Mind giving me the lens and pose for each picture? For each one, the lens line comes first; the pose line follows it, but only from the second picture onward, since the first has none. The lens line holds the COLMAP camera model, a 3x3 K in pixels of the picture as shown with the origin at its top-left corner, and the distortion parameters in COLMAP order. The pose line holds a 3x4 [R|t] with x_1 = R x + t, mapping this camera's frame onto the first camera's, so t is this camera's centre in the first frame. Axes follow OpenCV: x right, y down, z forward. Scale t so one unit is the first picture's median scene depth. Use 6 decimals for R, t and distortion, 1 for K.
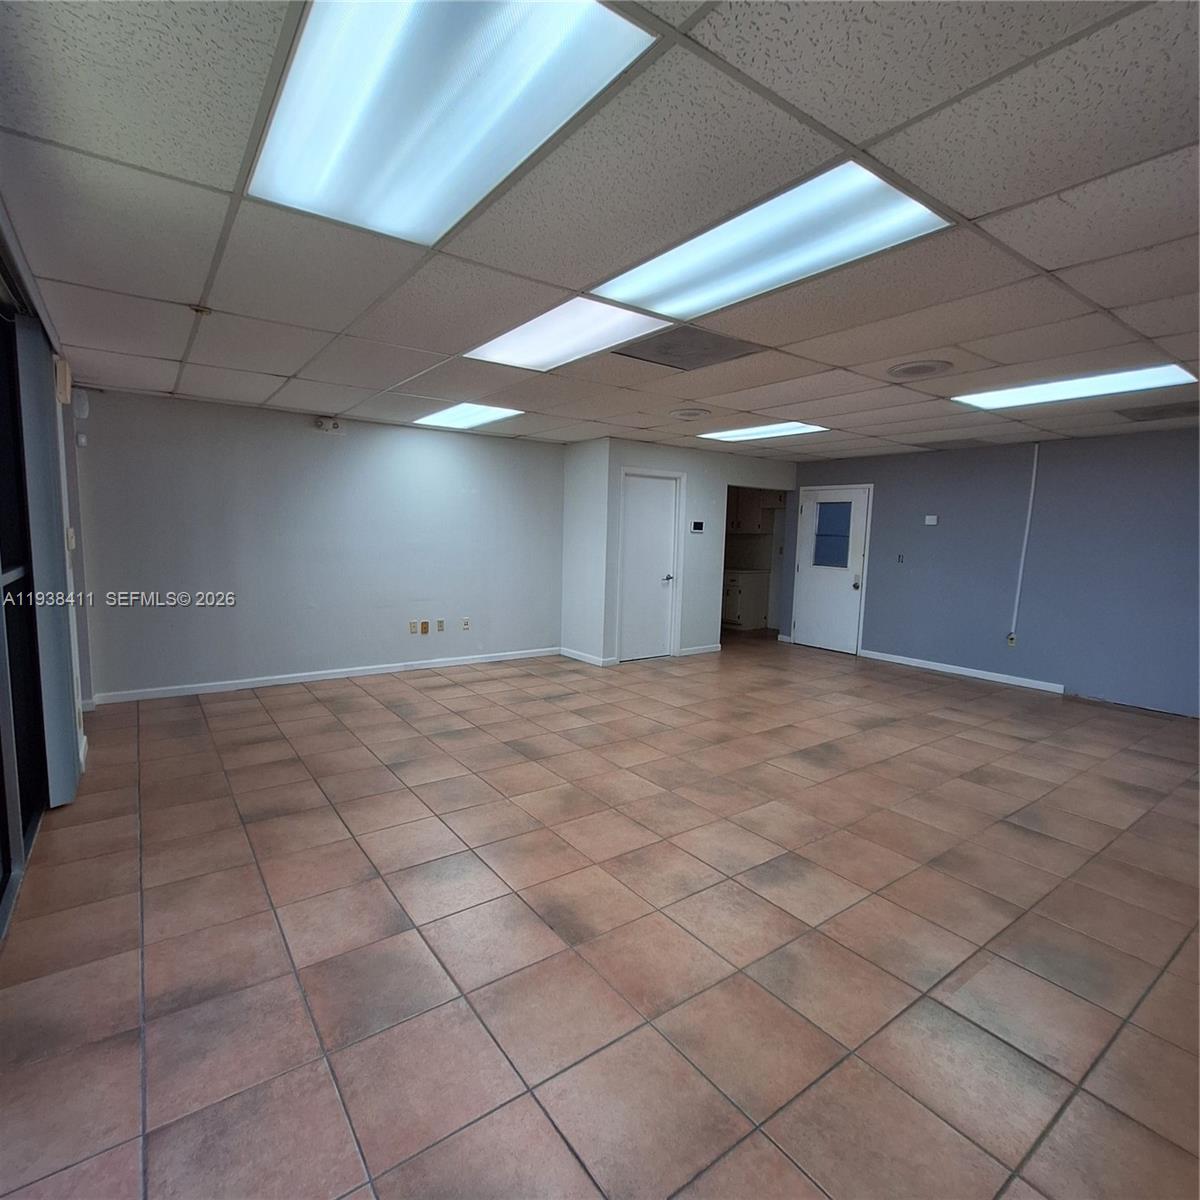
lens RADIAL K [[627.3, 0, 595.3], [0, 627.3, 594.5], [0, 0, 1]] dist [-0.008174, 0.000341]
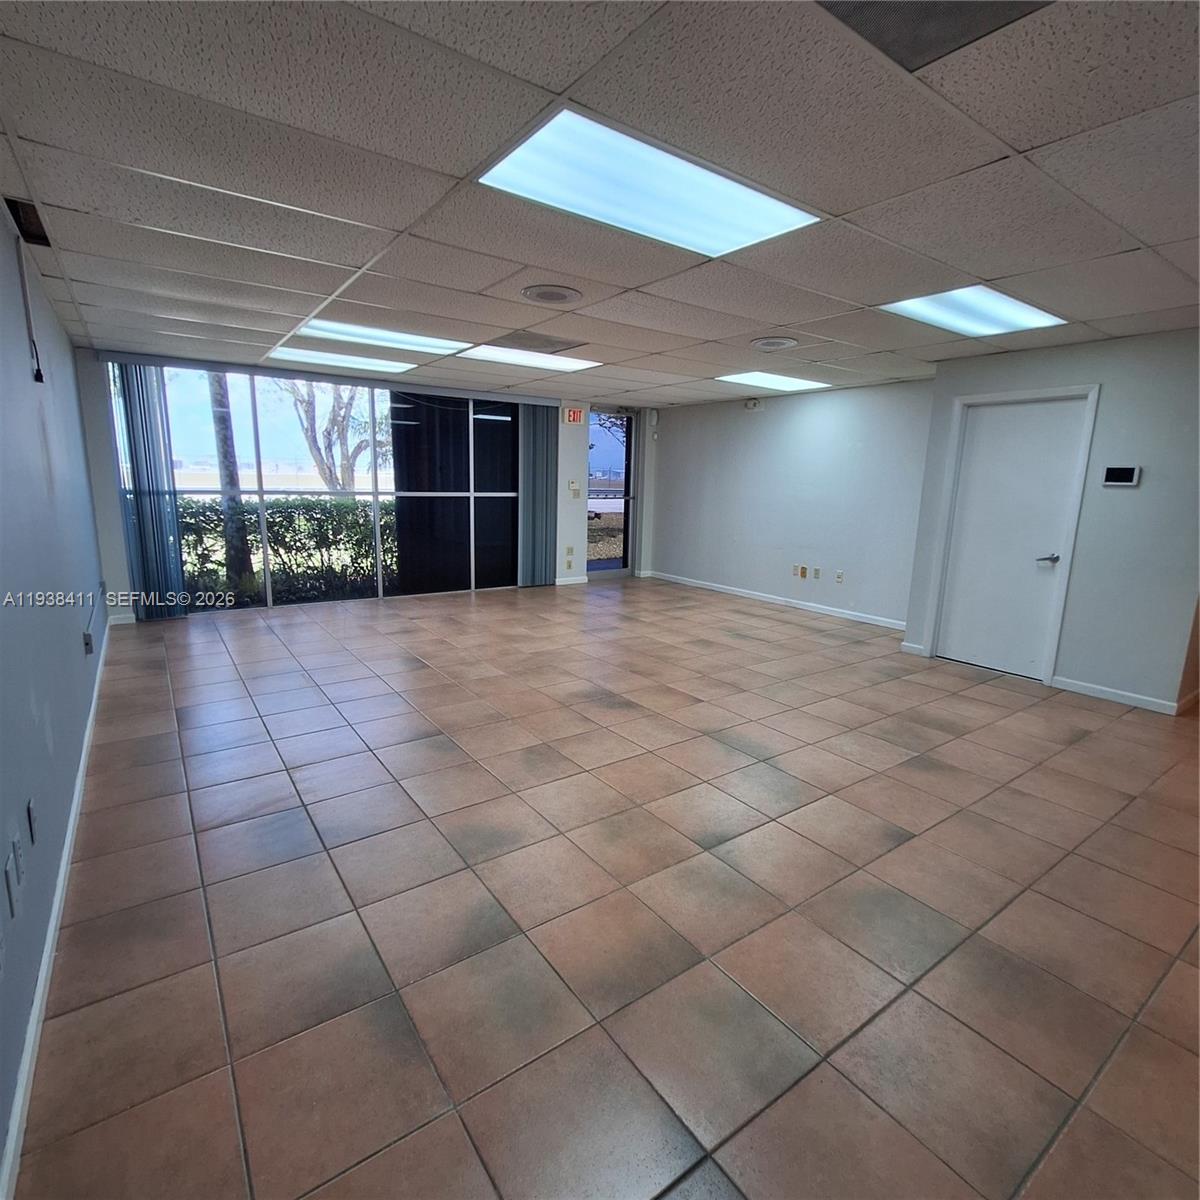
lens RADIAL K [[627.3, 0, 596.7], [0, 627.3, 603.5], [0, 0, 1]] dist [-0.008174, 0.000341]
pose [[-0.000108, 0.172481, -0.985013, 1.192408], [-0.120168, 0.977873, 0.171244, -0.056570], [0.992754, 0.118385, 0.020621, 0.857801]]
